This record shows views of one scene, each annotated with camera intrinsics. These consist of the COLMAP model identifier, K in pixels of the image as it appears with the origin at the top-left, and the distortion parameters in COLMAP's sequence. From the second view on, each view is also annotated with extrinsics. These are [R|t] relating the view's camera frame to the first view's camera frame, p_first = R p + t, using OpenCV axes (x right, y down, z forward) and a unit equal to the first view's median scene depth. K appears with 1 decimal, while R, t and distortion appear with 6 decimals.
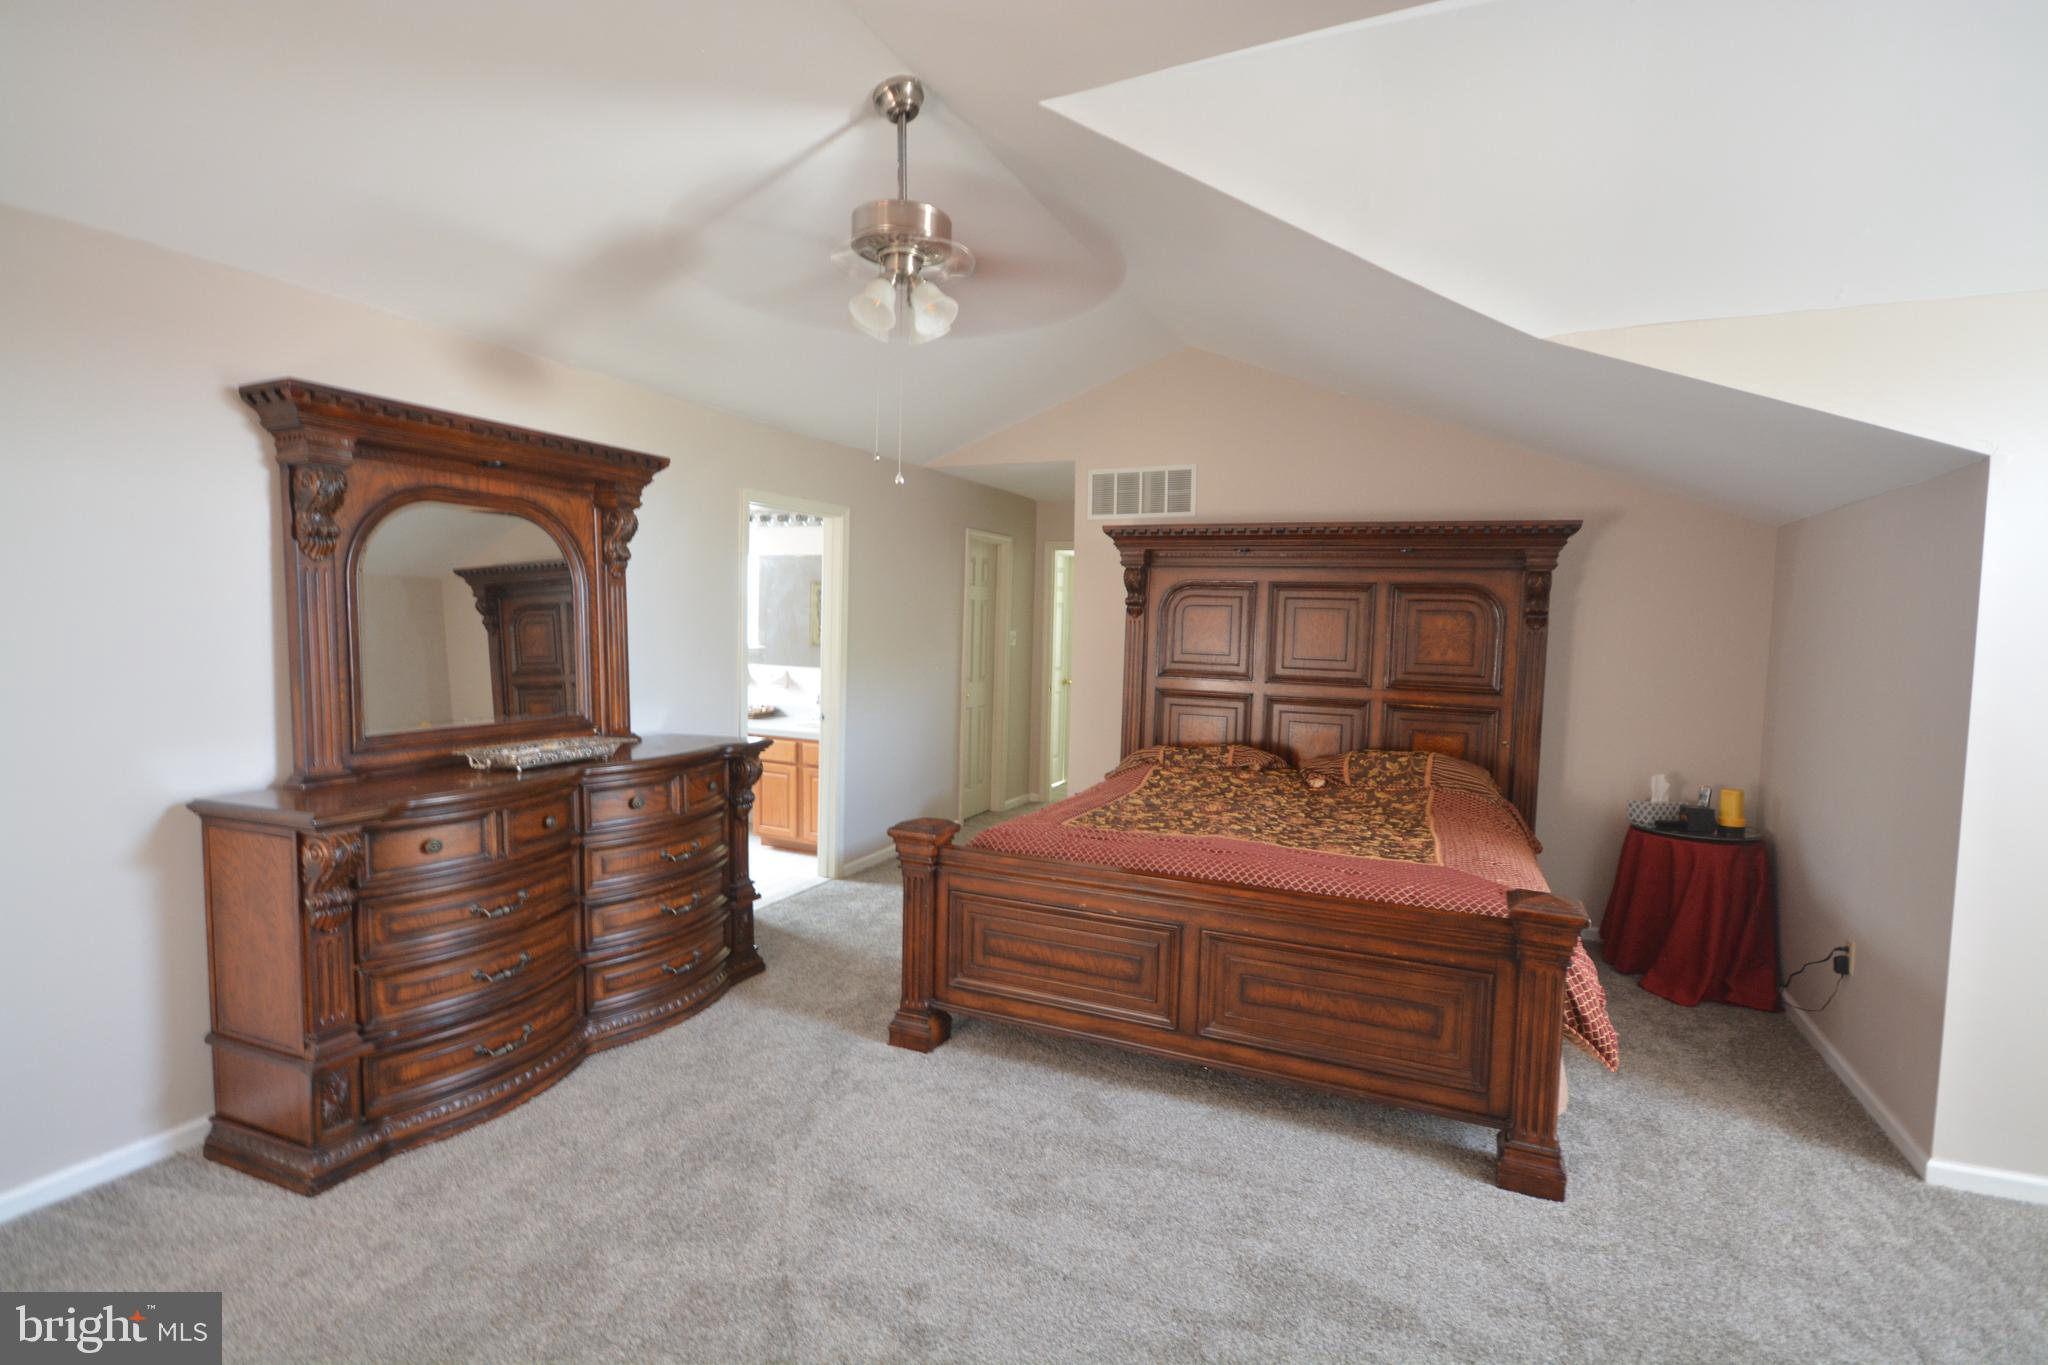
lens RADIAL K [[968.2, 0, 1032.7], [0, 968.2, 682.1], [0, 0, 1]] dist [-0.001598, -0.000059]
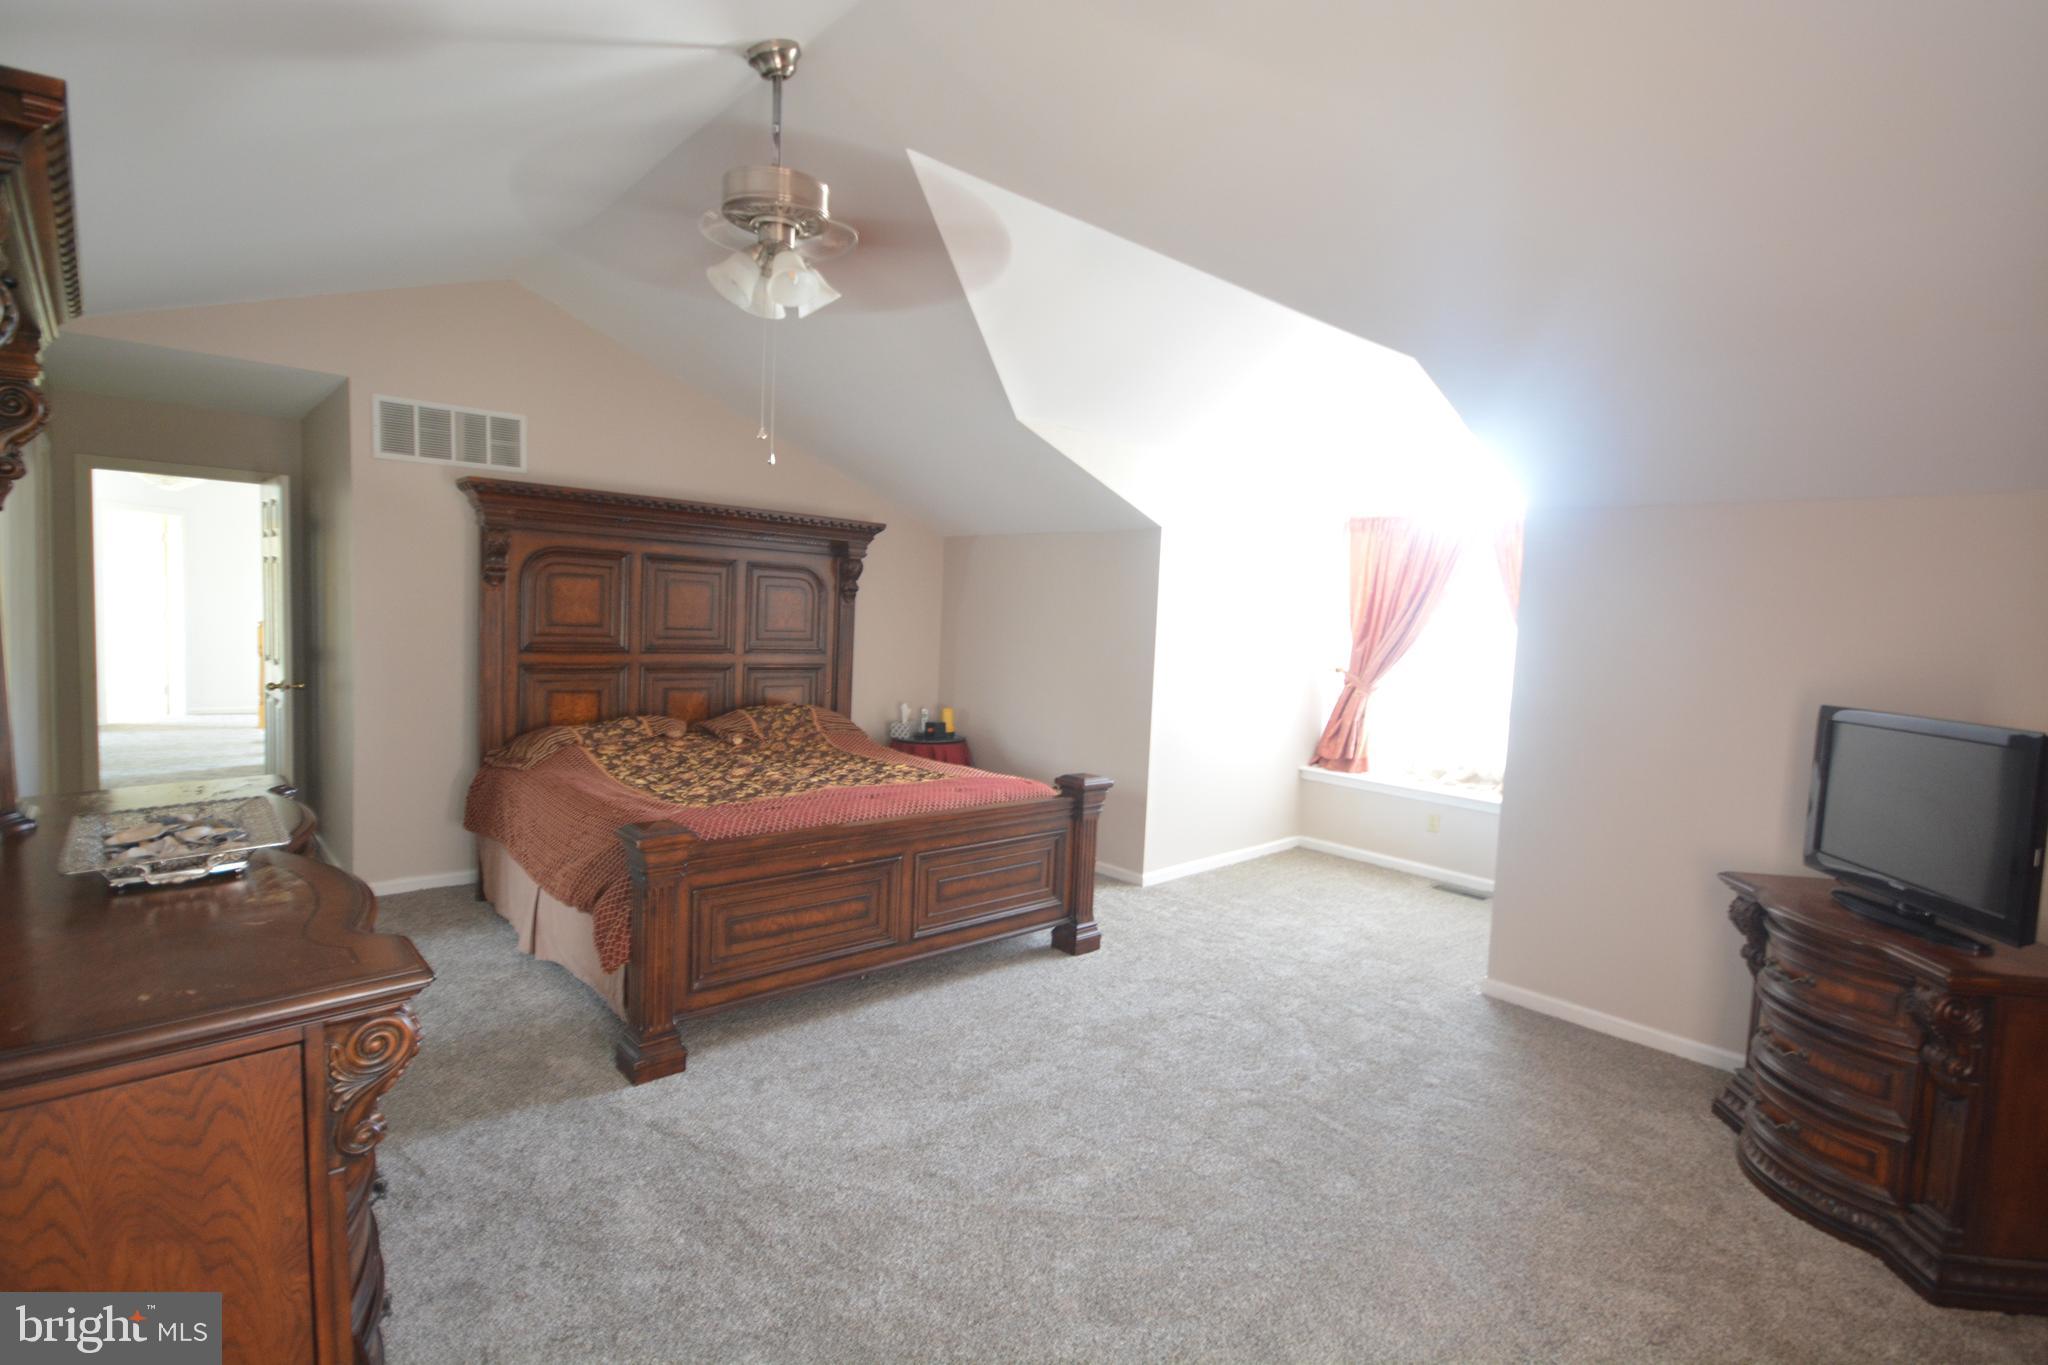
lens RADIAL K [[968.2, 0, 1036.7], [0, 968.2, 684.7], [0, 0, 1]] dist [-0.001598, -0.000059]
pose [[0.404731, -0.077656, 0.911133, -0.632003], [0.027175, 0.996969, 0.072900, -0.034723], [-0.914032, -0.004745, 0.405614, 0.254460]]
